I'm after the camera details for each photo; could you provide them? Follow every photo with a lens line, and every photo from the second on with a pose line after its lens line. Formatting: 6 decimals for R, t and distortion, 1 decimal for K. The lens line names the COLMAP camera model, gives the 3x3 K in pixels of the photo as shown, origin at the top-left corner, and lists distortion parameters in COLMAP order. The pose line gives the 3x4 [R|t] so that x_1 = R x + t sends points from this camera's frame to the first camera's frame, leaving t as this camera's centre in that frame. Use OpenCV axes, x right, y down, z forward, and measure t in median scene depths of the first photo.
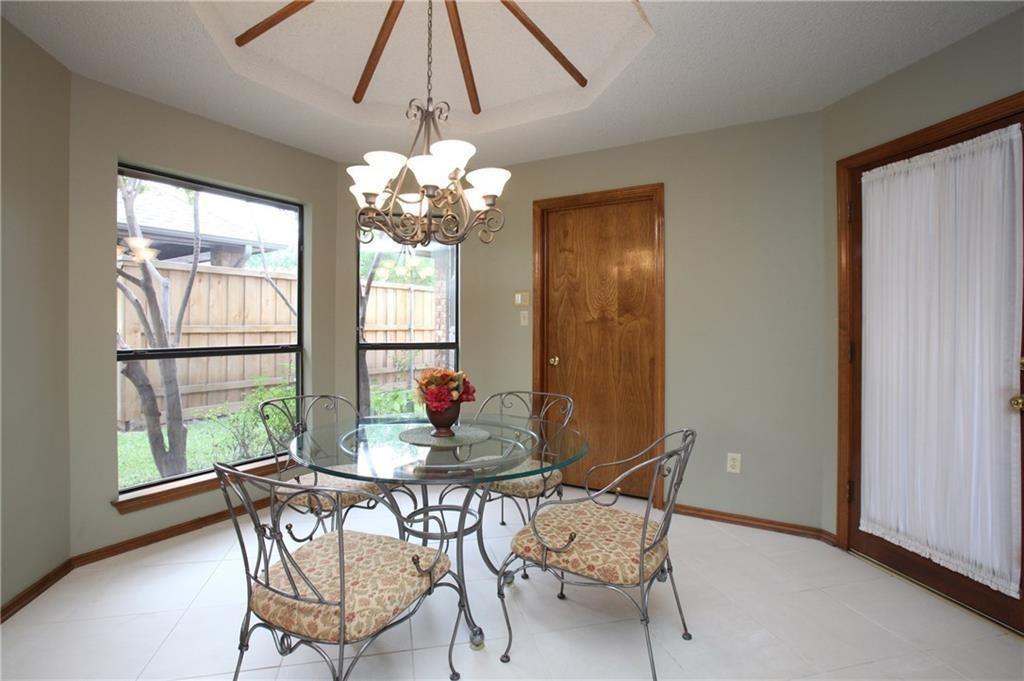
lens RADIAL K [[516.0, 0, 496.8], [0, 516.0, 331.9], [0, 0, 1]] dist [-0.072198, 0.025850]
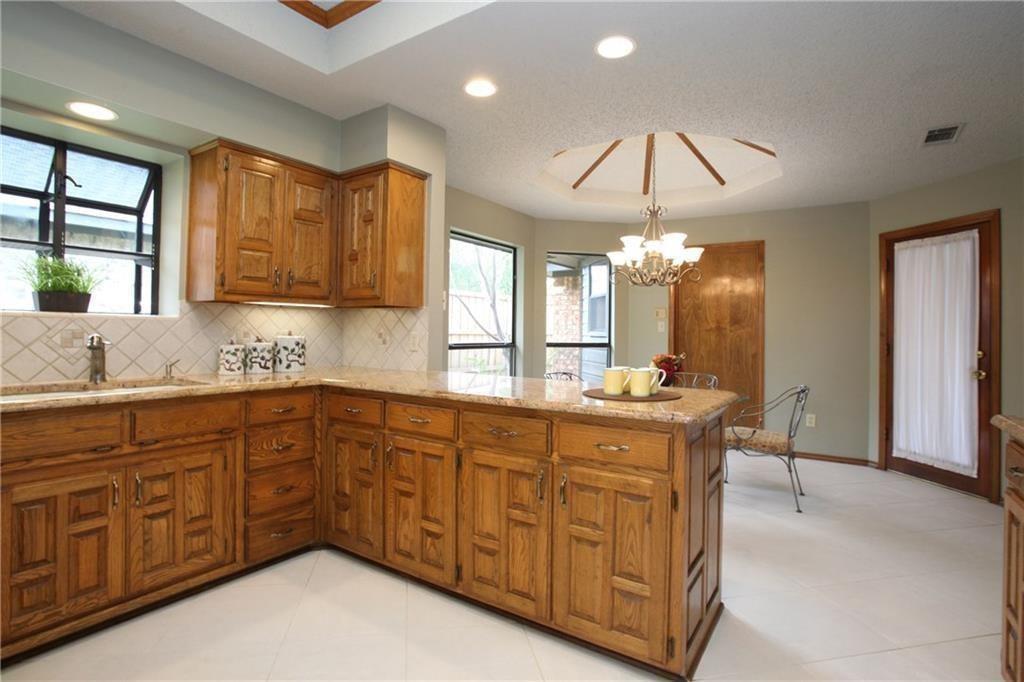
lens RADIAL K [[516.0, 0, 496.8], [0, 516.0, 332.4], [0, 0, 1]] dist [-0.072198, 0.025850]
pose [[0.998762, 0.012312, -0.048186, -0.385374], [-0.012753, 0.999880, -0.008848, 0.009838], [0.048072, 0.009451, 0.998799, -0.542086]]
